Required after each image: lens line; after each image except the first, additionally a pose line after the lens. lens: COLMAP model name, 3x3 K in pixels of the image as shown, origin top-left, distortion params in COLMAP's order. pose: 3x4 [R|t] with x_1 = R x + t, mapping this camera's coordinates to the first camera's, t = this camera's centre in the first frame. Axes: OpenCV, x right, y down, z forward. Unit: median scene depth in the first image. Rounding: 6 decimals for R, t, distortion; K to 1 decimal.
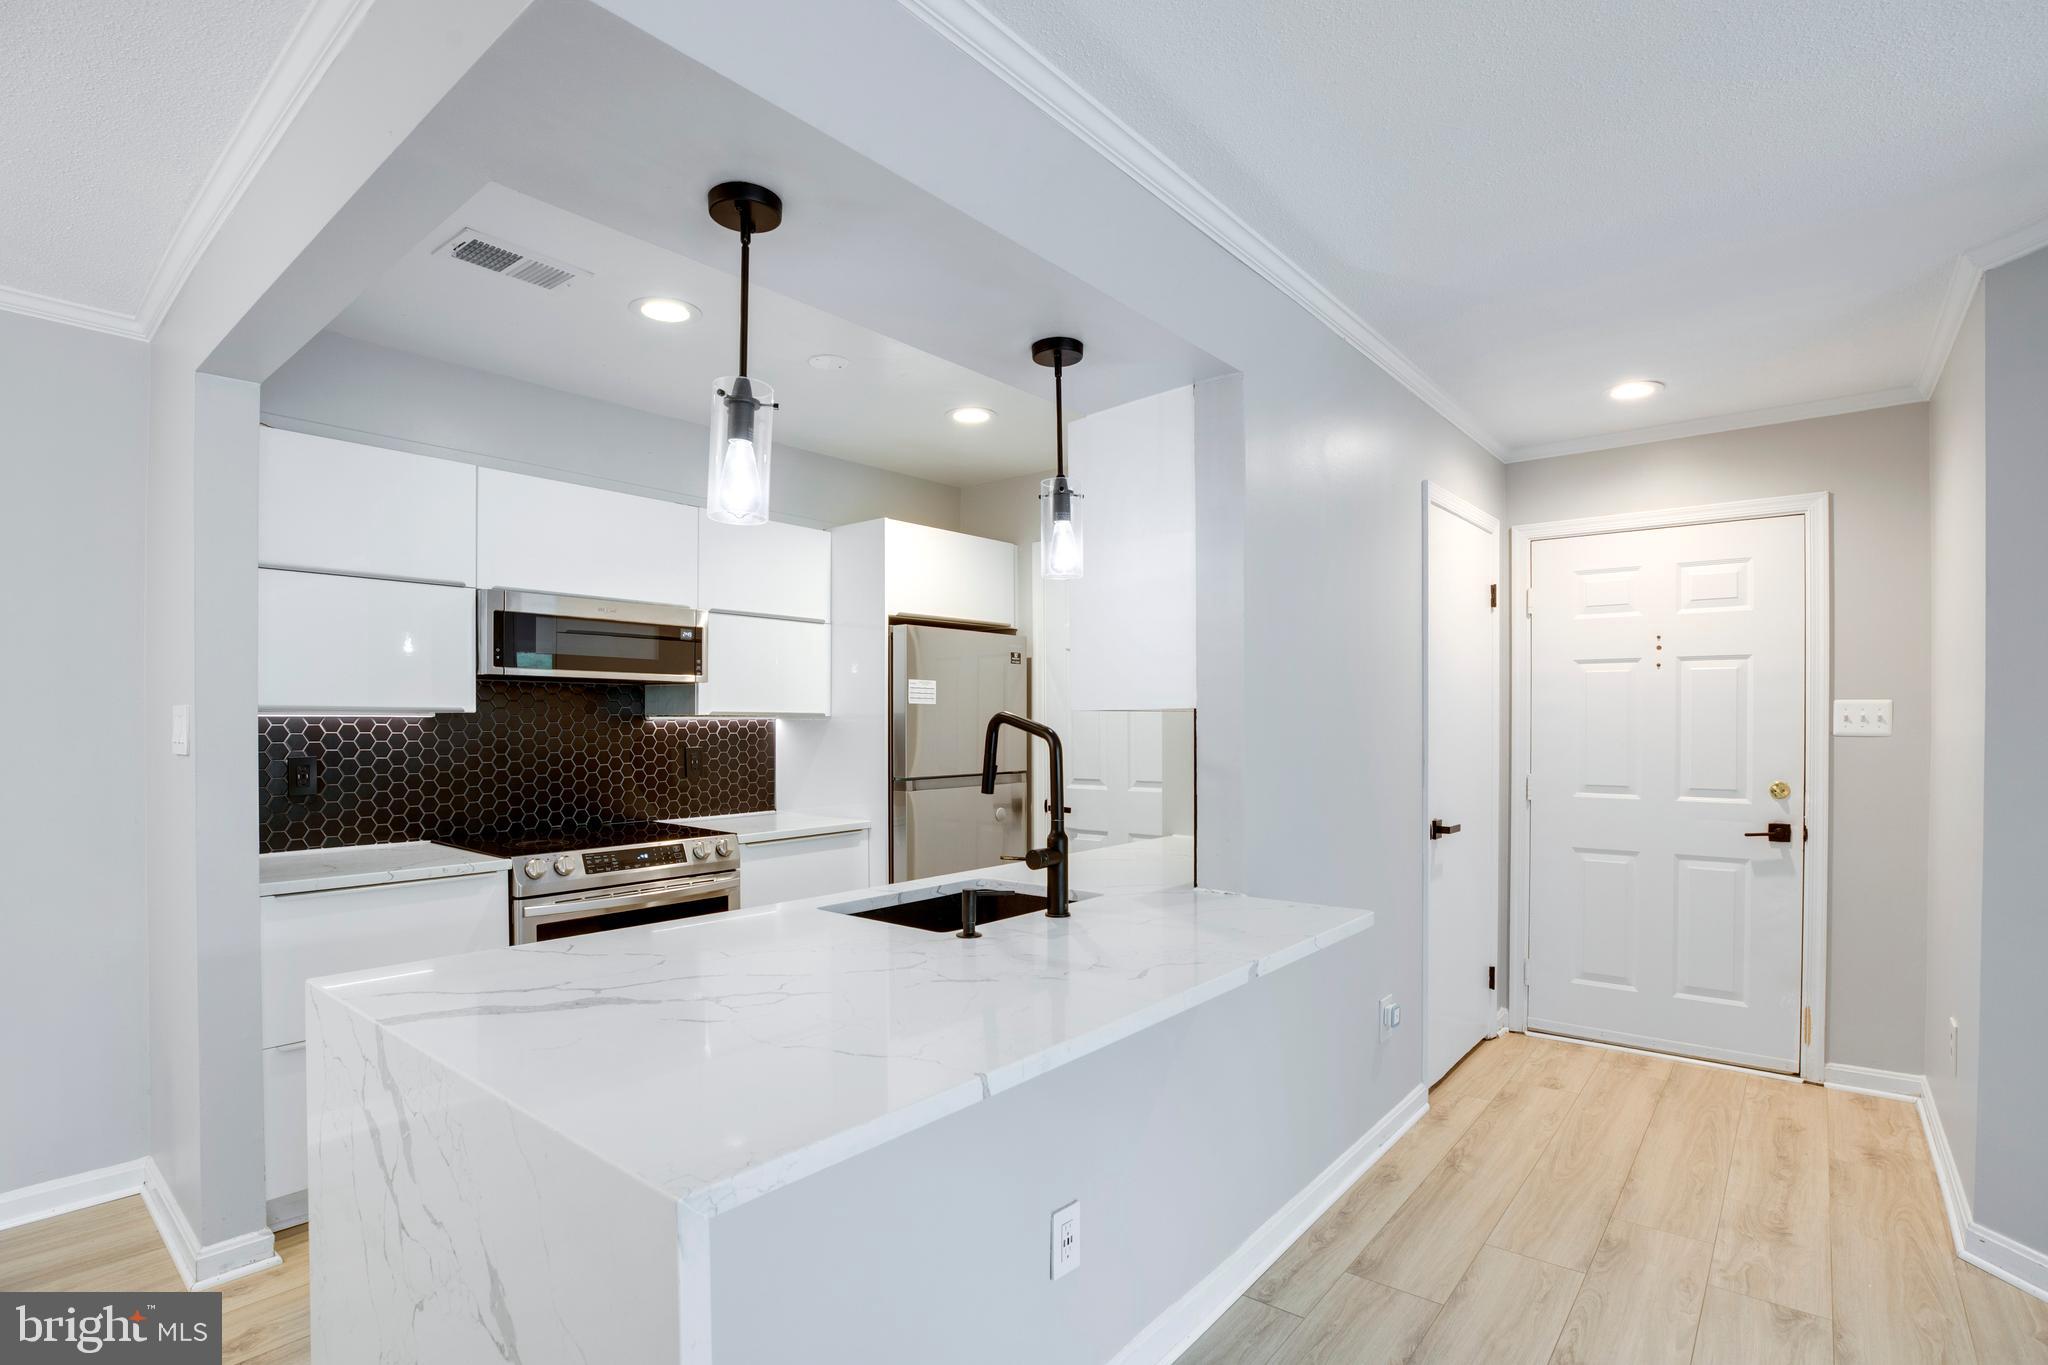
lens RADIAL K [[975.8, 0, 1036.7], [0, 975.8, 731.4], [0, 0, 1]] dist [-0.048558, 0.013866]
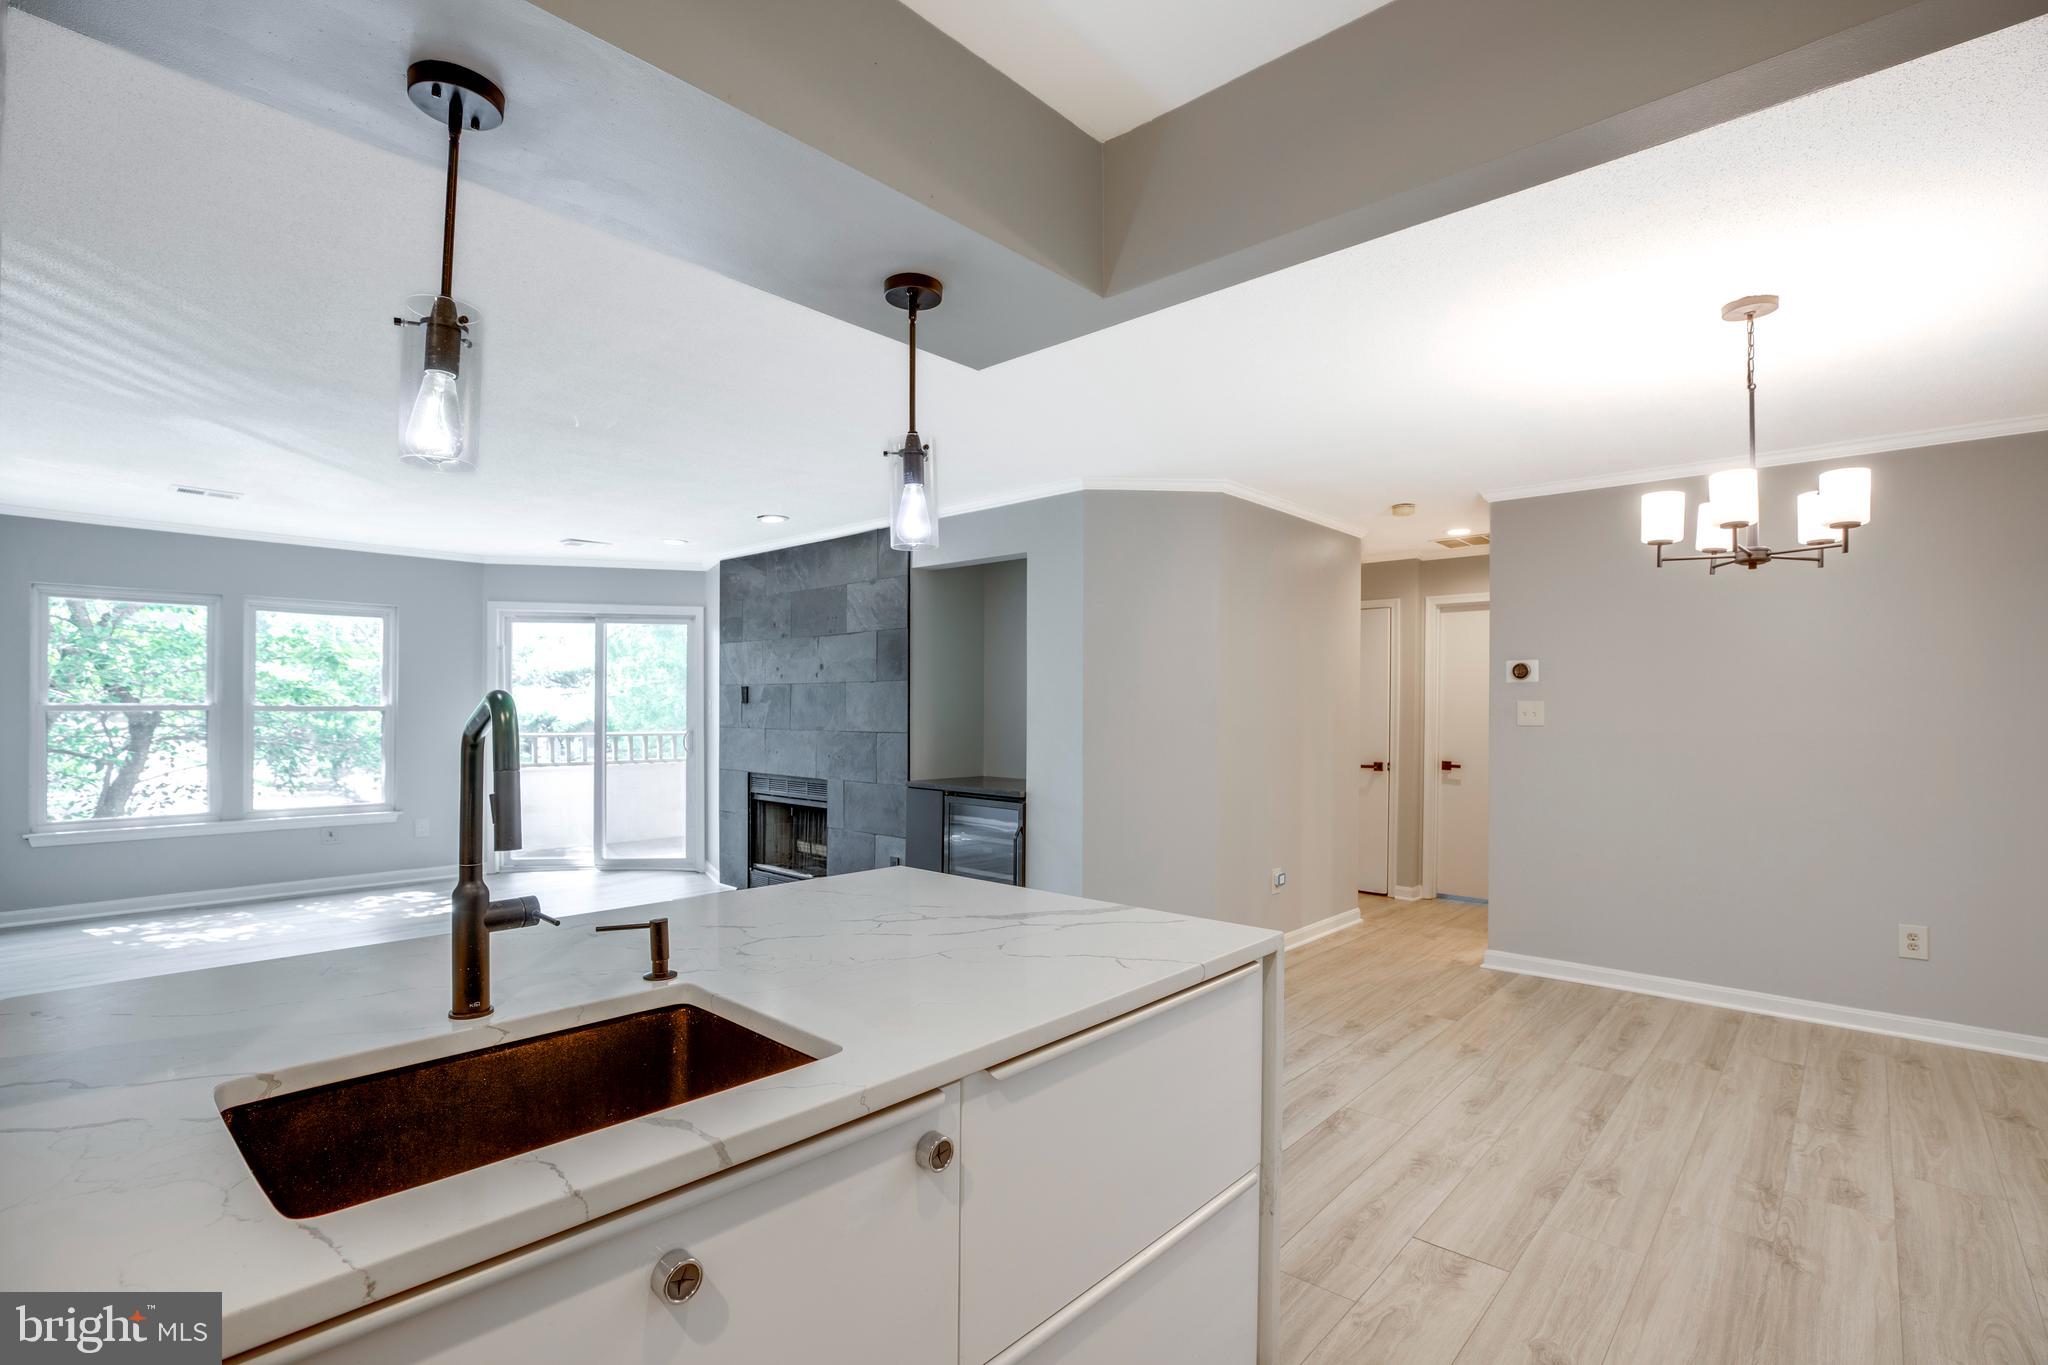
lens RADIAL K [[943.6, 0, 1026.6], [0, 943.6, 707.9], [0, 0, 1]] dist [-0.047430, 0.012801]
pose [[-0.998452, -0.003291, 0.055518, -0.224739], [-0.003021, 0.999983, 0.004957, -0.009416], [-0.055533, 0.004781, -0.998445, 0.951974]]
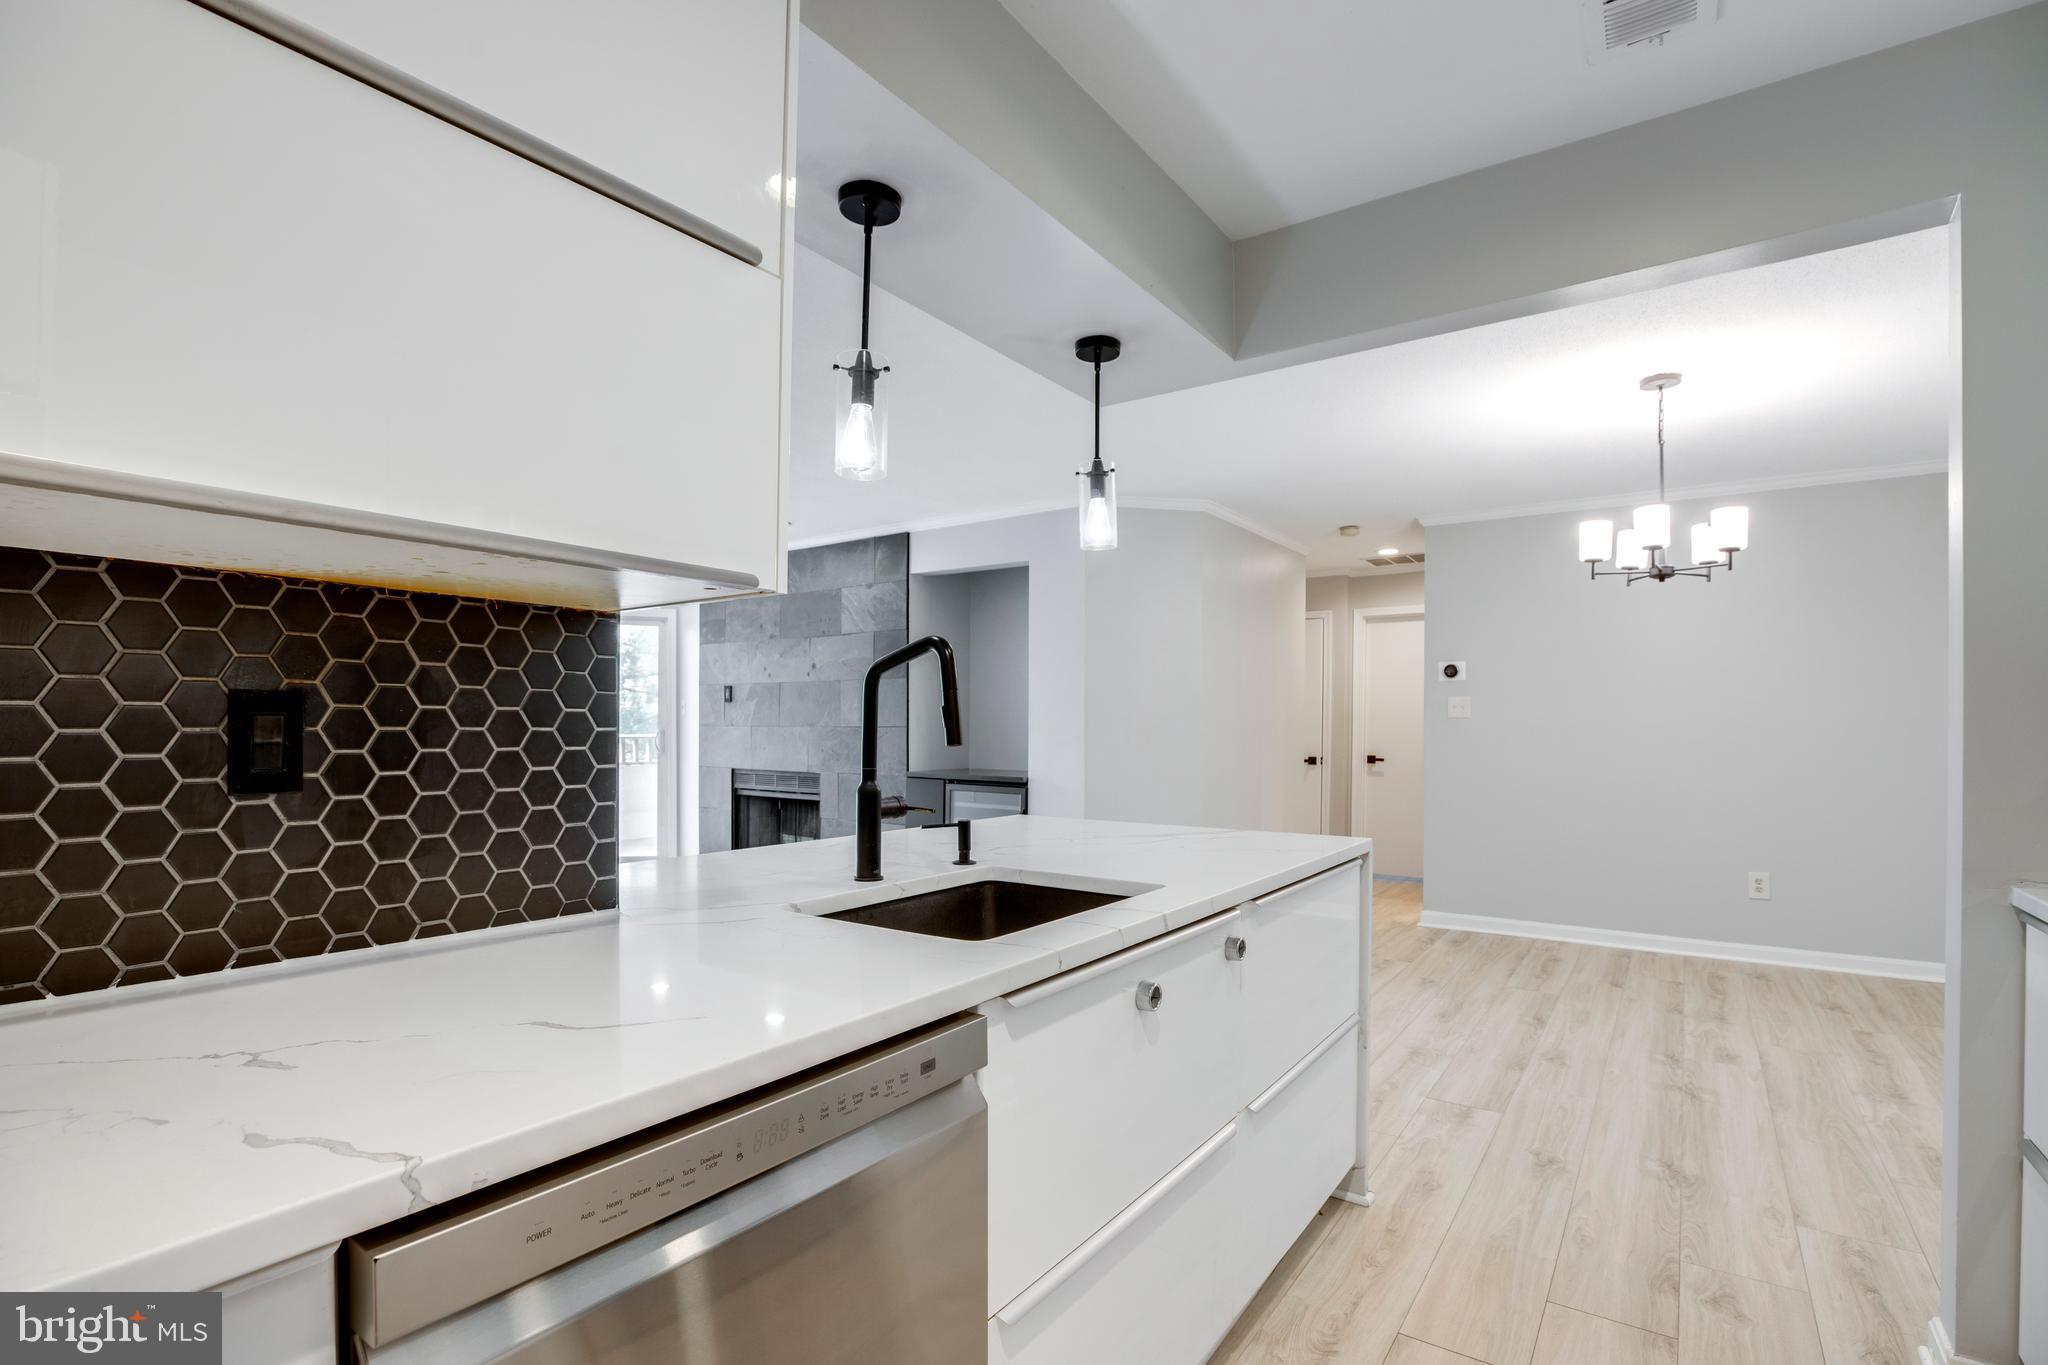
lens RADIAL K [[949.0, 0, 1029.1], [0, 949.0, 726.7], [0, 0, 1]] dist [-0.049889, 0.012872]
pose [[-0.997562, -0.003465, -0.069703, -0.037005], [-0.003956, 0.999968, 0.006909, 0.028611], [0.069677, 0.007168, -0.997544, 1.107964]]
